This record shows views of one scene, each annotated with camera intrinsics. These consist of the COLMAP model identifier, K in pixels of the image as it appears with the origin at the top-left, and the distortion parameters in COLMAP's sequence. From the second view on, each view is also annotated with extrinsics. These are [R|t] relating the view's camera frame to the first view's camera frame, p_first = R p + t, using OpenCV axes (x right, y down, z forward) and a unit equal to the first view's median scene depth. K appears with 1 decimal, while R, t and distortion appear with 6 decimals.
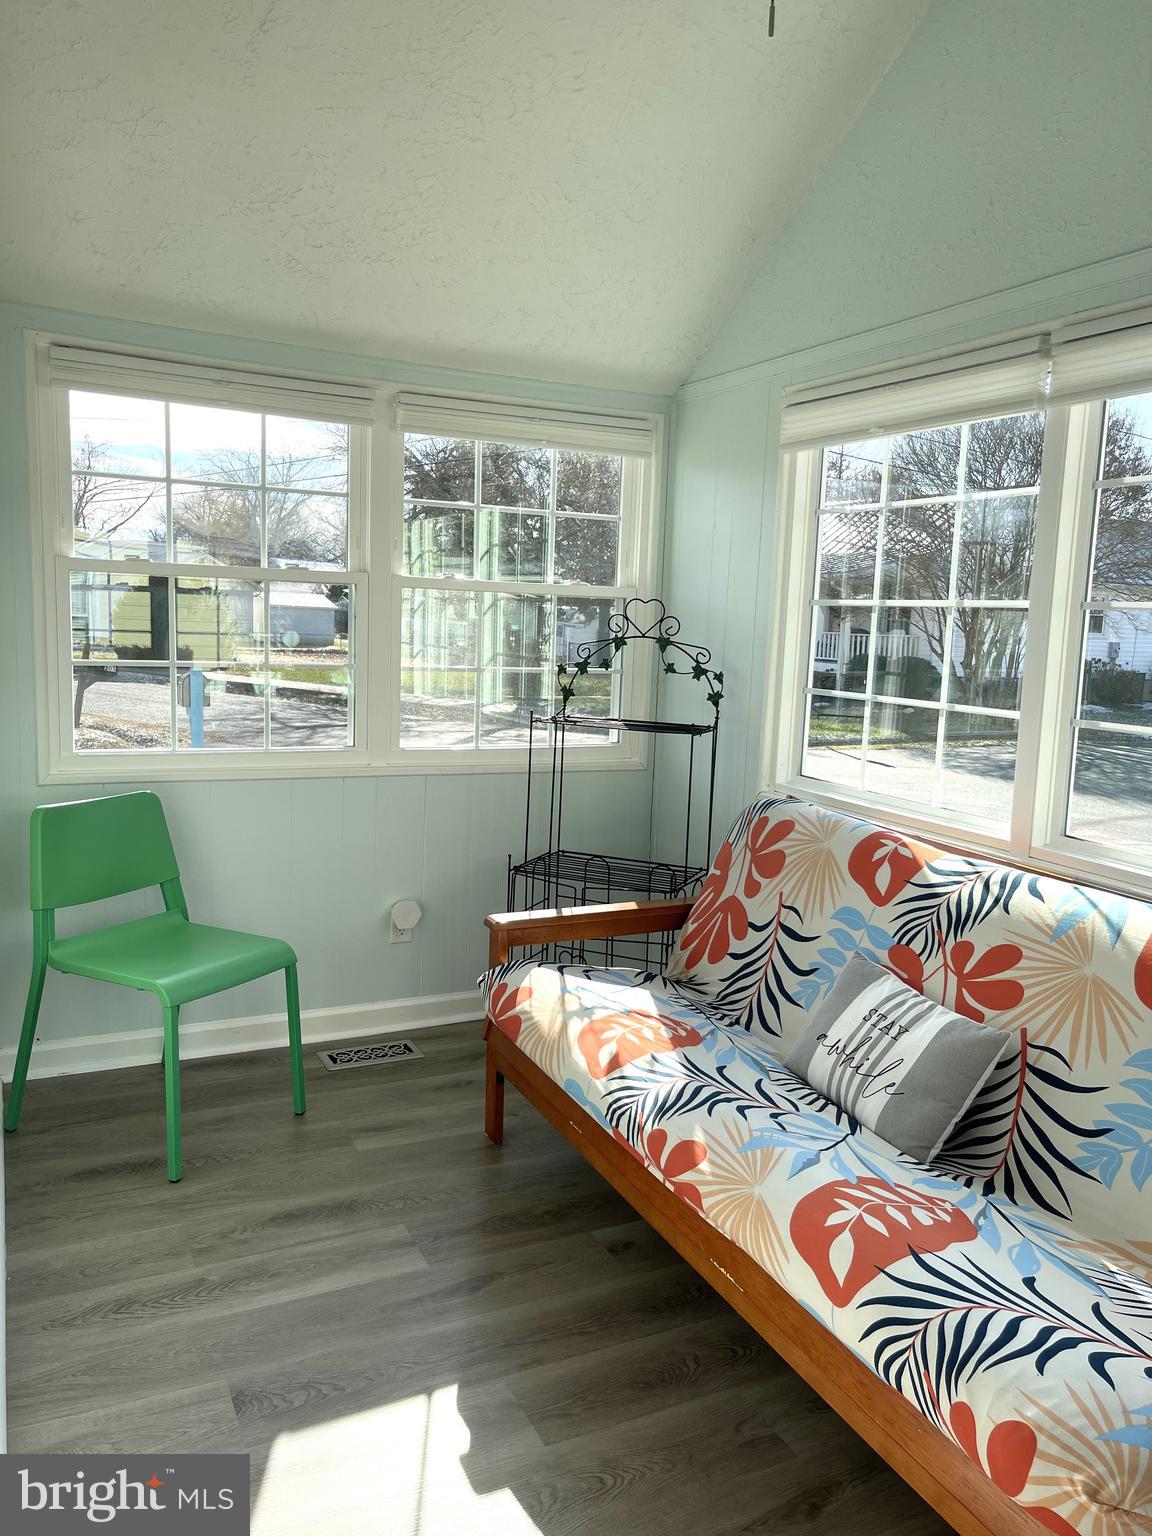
lens RADIAL K [[1152.8, 0, 574.5], [0, 1152.8, 764.9], [0, 0, 1]] dist [0.044955, -0.071128]
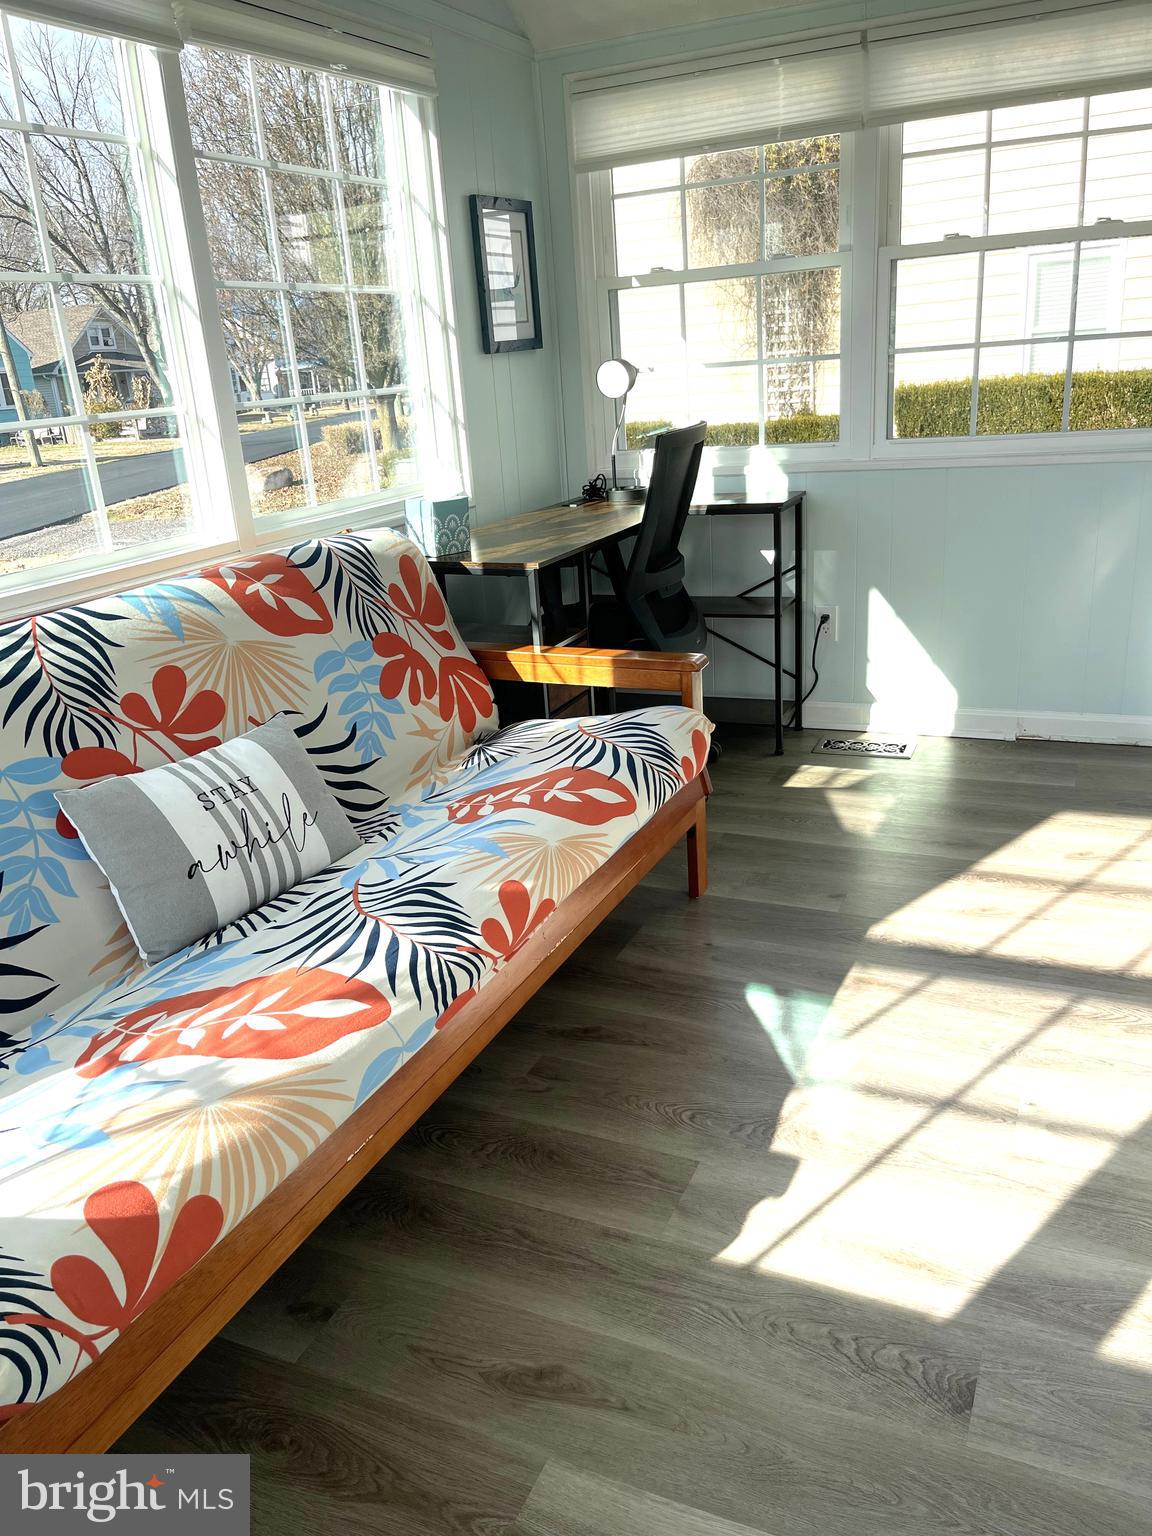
lens RADIAL K [[1152.8, 0, 579.6], [0, 1152.8, 761.1], [0, 0, 1]] dist [0.044955, -0.071128]
pose [[-0.629357, -0.249152, 0.736093, -0.480758], [0.148635, 0.891131, 0.428712, -0.110943], [-0.762770, 0.379222, -0.523806, 1.196886]]
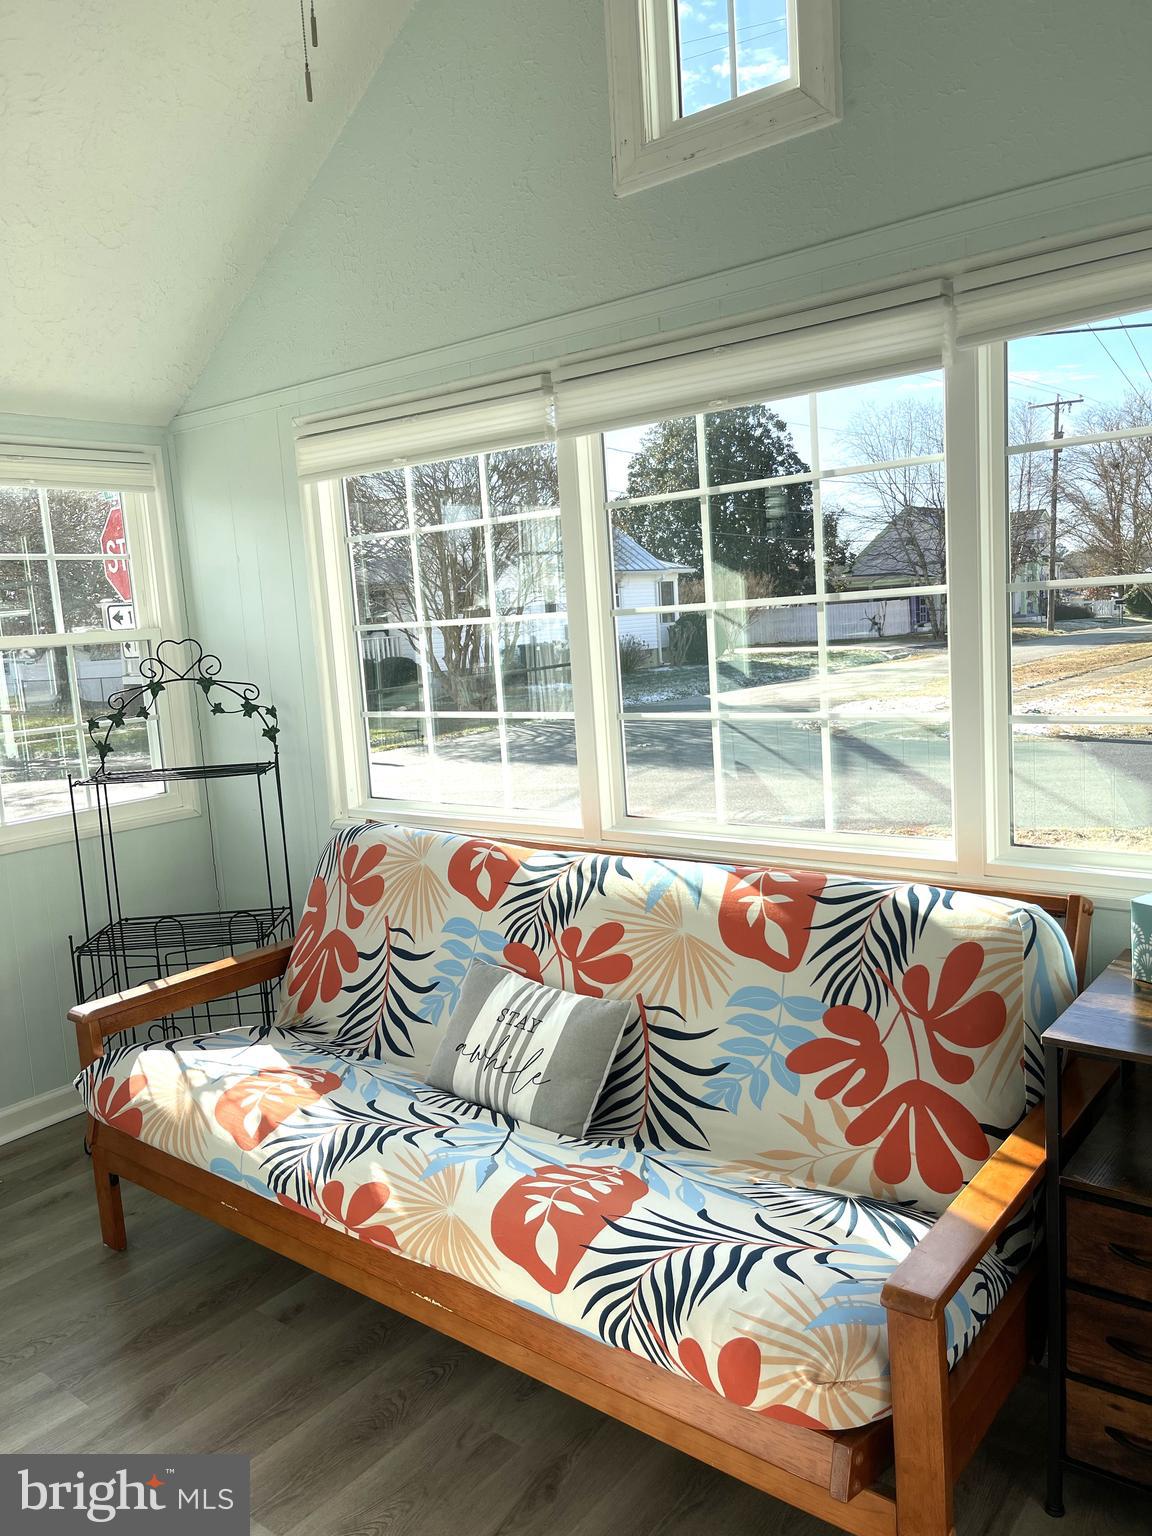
lens RADIAL K [[1152.8, 0, 580.9], [0, 1152.8, 758.2], [0, 0, 1]] dist [0.044955, -0.071128]
pose [[0.896249, -0.147634, 0.418260, -0.088014], [0.152601, 0.988048, 0.021759, -0.028621], [-0.416474, 0.044326, 0.908067, -0.002414]]
